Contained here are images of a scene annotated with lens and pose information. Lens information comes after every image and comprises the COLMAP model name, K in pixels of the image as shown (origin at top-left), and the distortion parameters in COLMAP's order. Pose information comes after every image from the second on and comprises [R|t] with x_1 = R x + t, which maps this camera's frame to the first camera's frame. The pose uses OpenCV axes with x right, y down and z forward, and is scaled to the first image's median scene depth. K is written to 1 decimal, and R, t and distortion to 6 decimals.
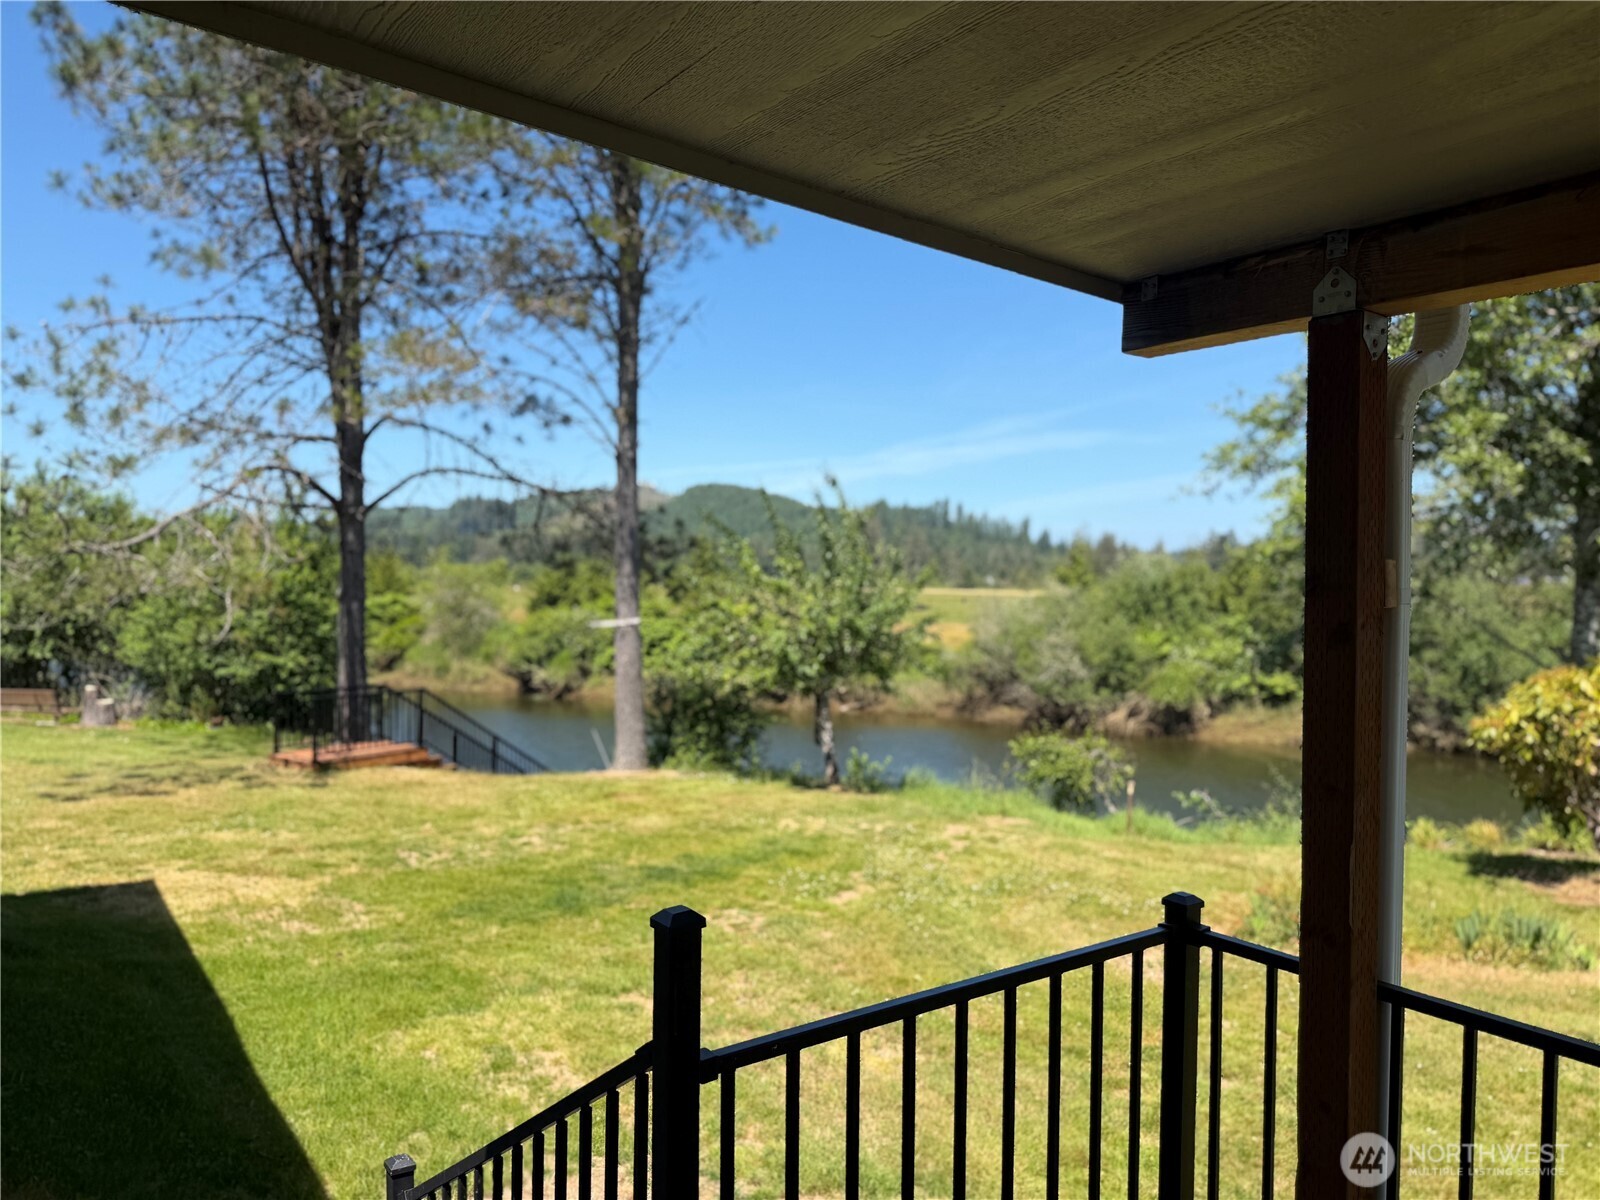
lens RADIAL K [[1118.4, 0, 837.2], [0, 1118.4, 594.9], [0, 0, 1]] dist [0.093201, -0.126302]
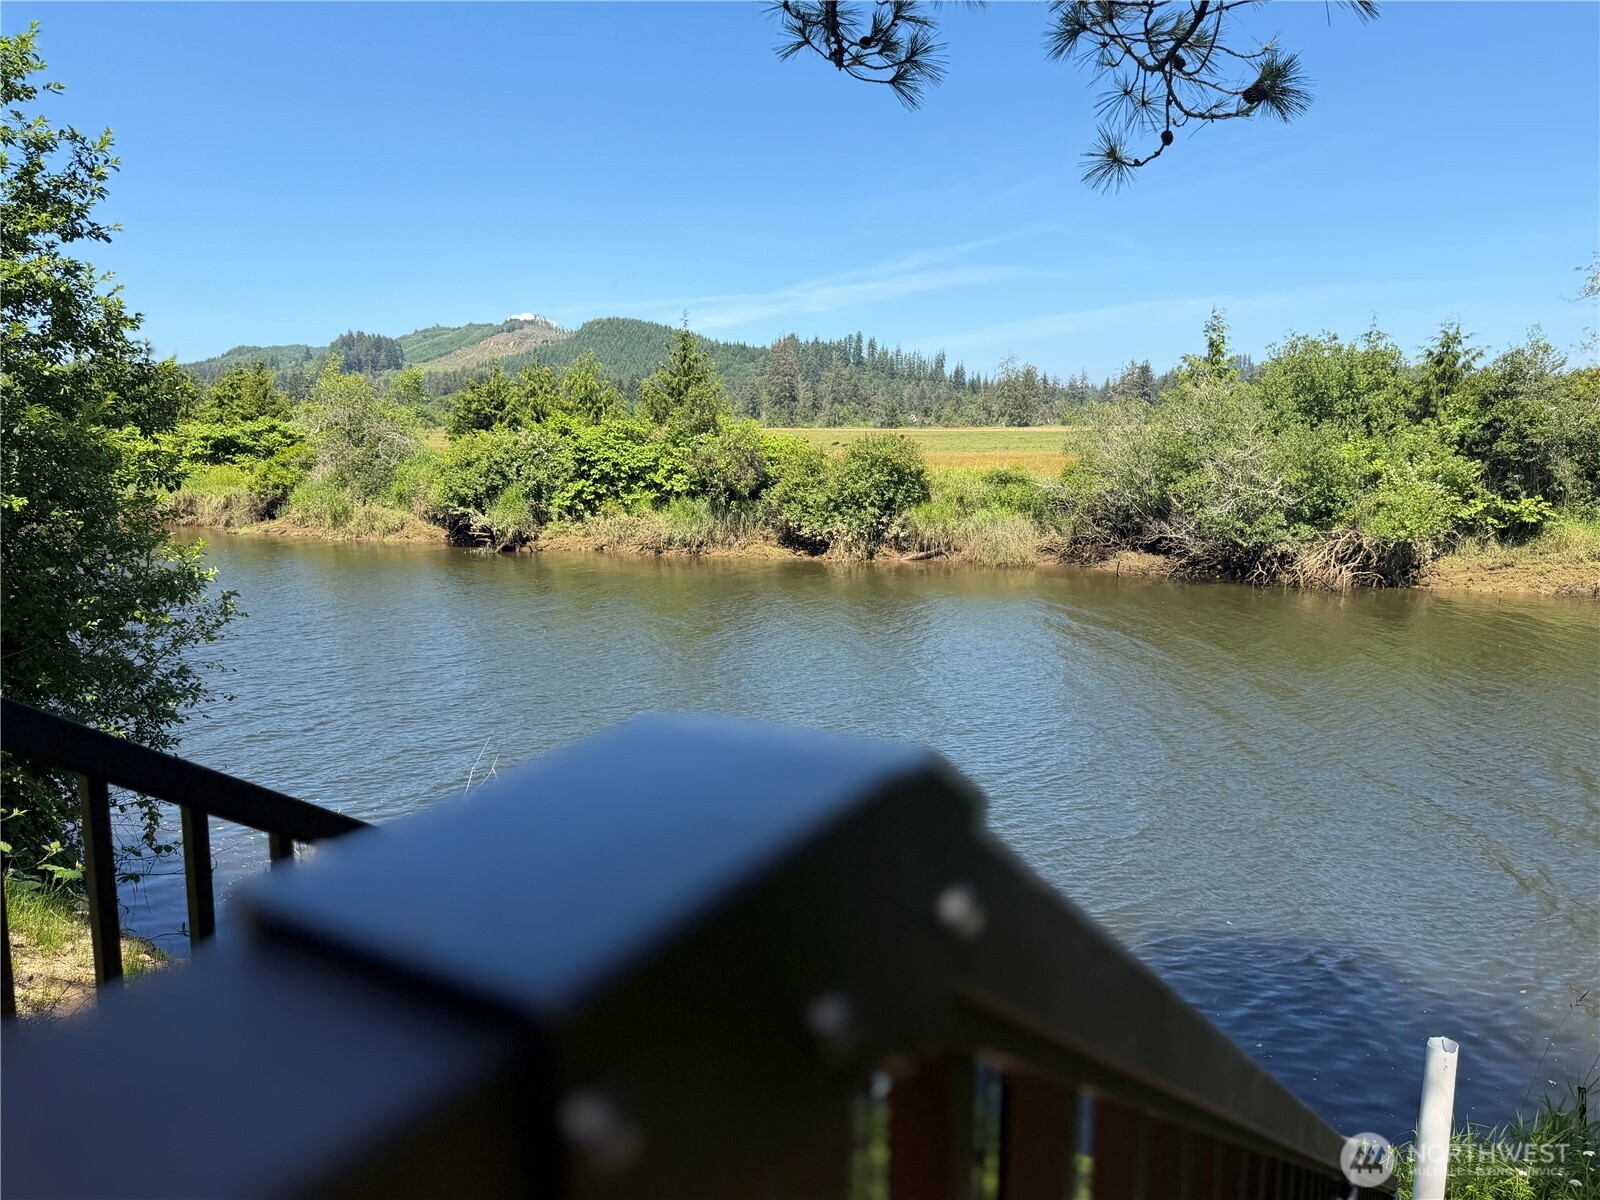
lens RADIAL K [[1123.6, 0, 800.0], [0, 1123.6, 600.0], [0, 0, 1]] dist [0.174525, -0.369860]
pose [[0.998607, -0.022091, 0.047925, -0.092524], [0.015051, 0.989668, 0.142583, 0.020025], [-0.050580, -0.141664, 0.988622, 0.250222]]
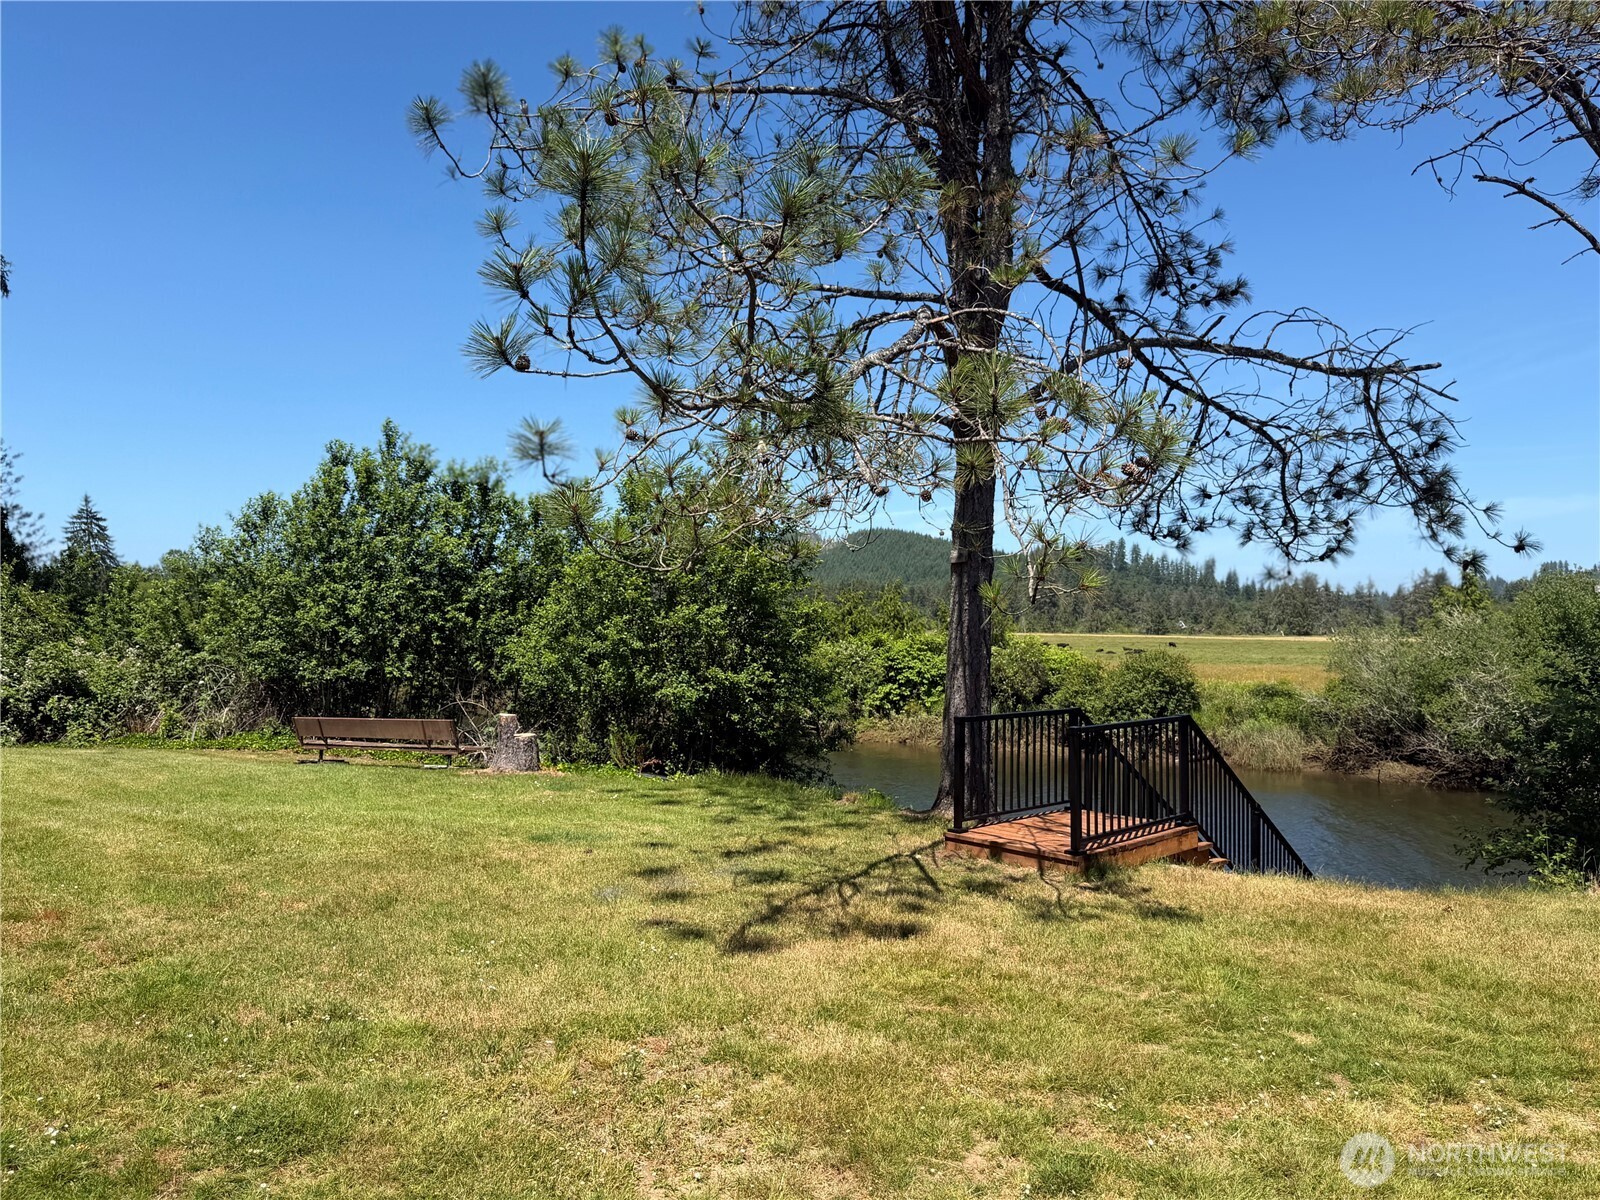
lens RADIAL K [[1123.6, 0, 800.0], [0, 1123.6, 600.0], [0, 0, 1]] dist [0.174525, -0.369860]
pose [[0.985006, -0.008858, -0.172291, -0.114295], [0.002531, 0.999316, -0.036904, 0.012073], [0.172500, 0.035914, 0.984355, 0.109521]]
